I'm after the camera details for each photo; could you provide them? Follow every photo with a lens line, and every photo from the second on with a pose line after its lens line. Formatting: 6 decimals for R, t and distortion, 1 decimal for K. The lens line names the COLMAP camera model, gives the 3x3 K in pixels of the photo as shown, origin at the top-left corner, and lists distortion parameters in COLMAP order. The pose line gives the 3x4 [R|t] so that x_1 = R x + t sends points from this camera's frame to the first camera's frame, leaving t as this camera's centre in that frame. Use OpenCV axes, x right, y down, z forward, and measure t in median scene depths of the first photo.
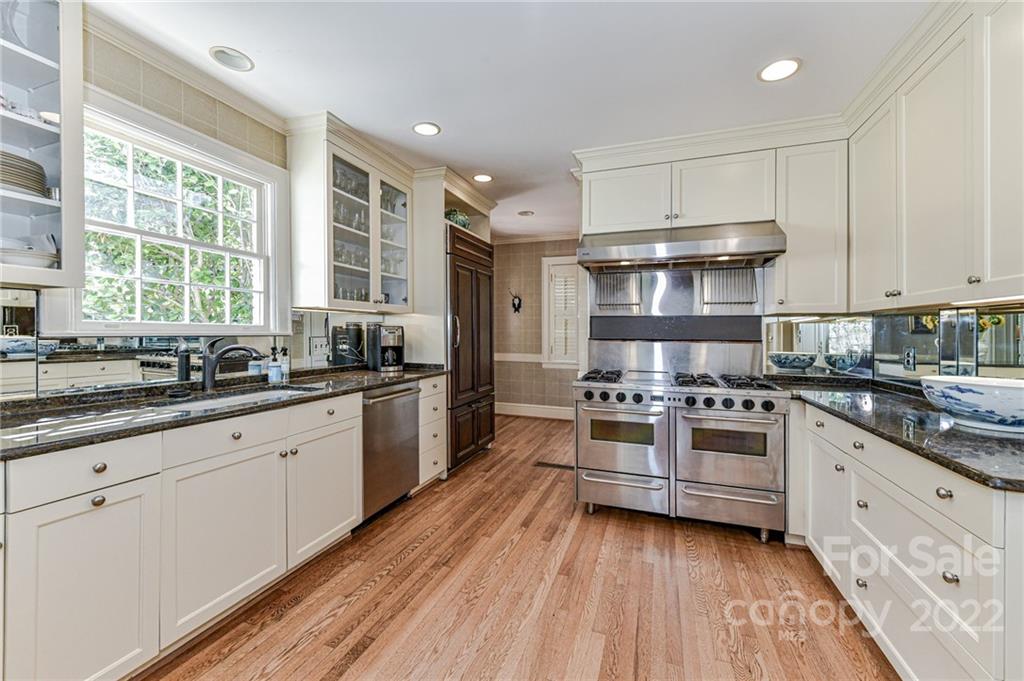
lens RADIAL K [[406.2, 0, 520.5], [0, 406.2, 317.4], [0, 0, 1]] dist [0.000988, -0.000114]
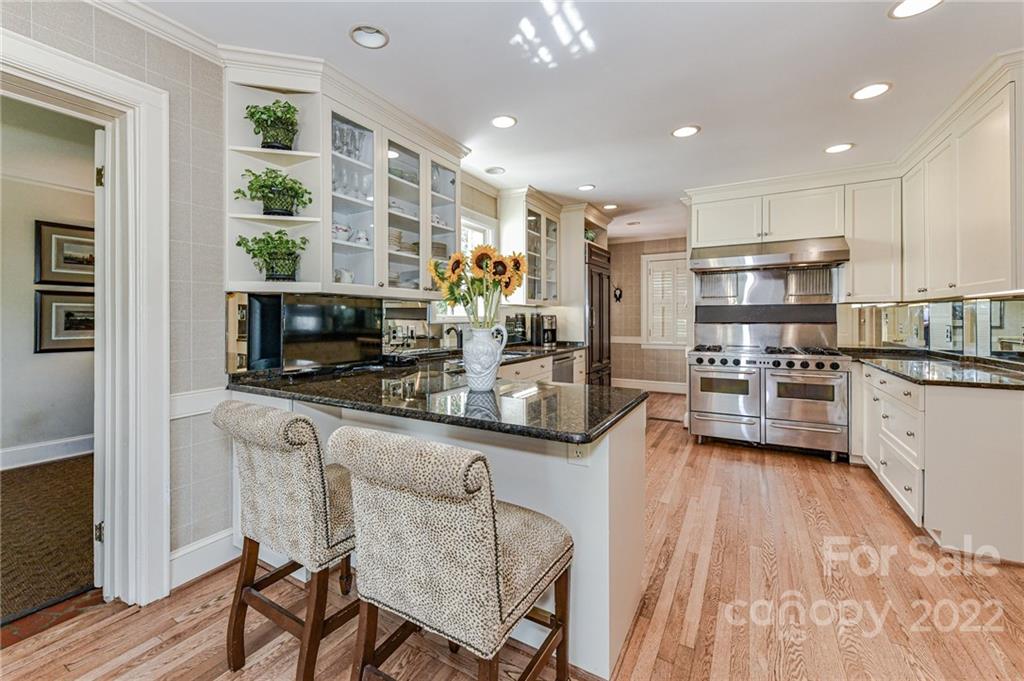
lens RADIAL K [[406.8, 0, 507.2], [0, 406.8, 318.1], [0, 0, 1]] dist [0.002223, -0.000114]
pose [[0.979265, -0.013853, -0.202107, -0.207631], [0.020799, 0.999262, 0.032280, -0.023327], [0.201511, -0.035814, 0.978831, -0.559296]]
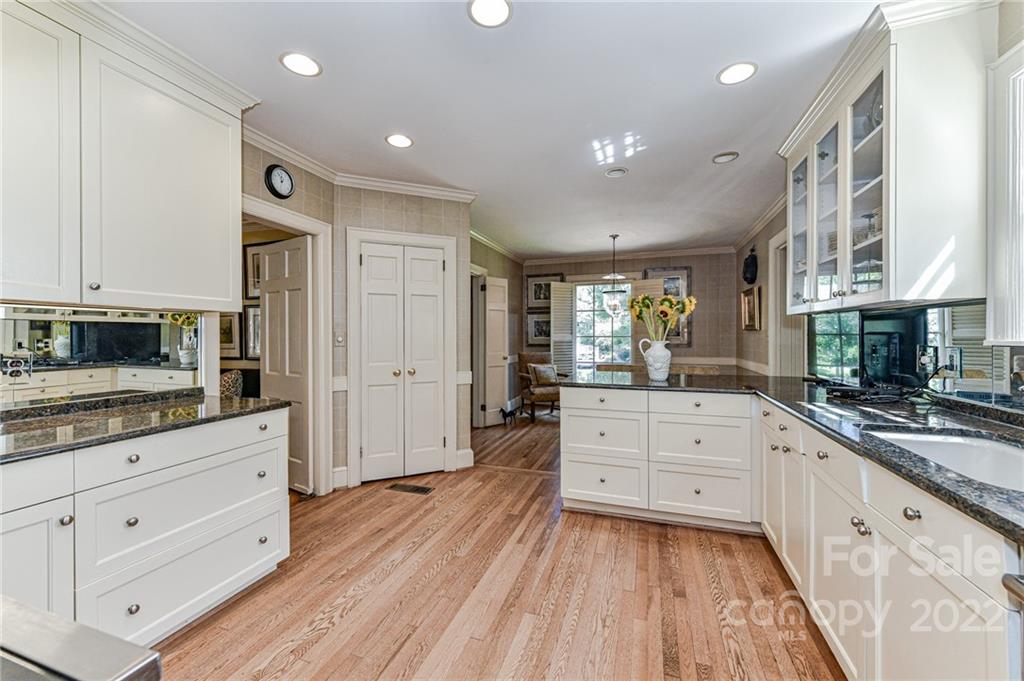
lens RADIAL K [[391.2, 0, 509.0], [0, 391.2, 335.1], [0, 0, 1]] dist [0.000277, -0.000184]
pose [[-0.999758, -0.005206, 0.021365, -0.016339], [-0.006013, 0.999264, -0.037881, 0.030721], [-0.021152, -0.038001, -0.999054, 1.133778]]
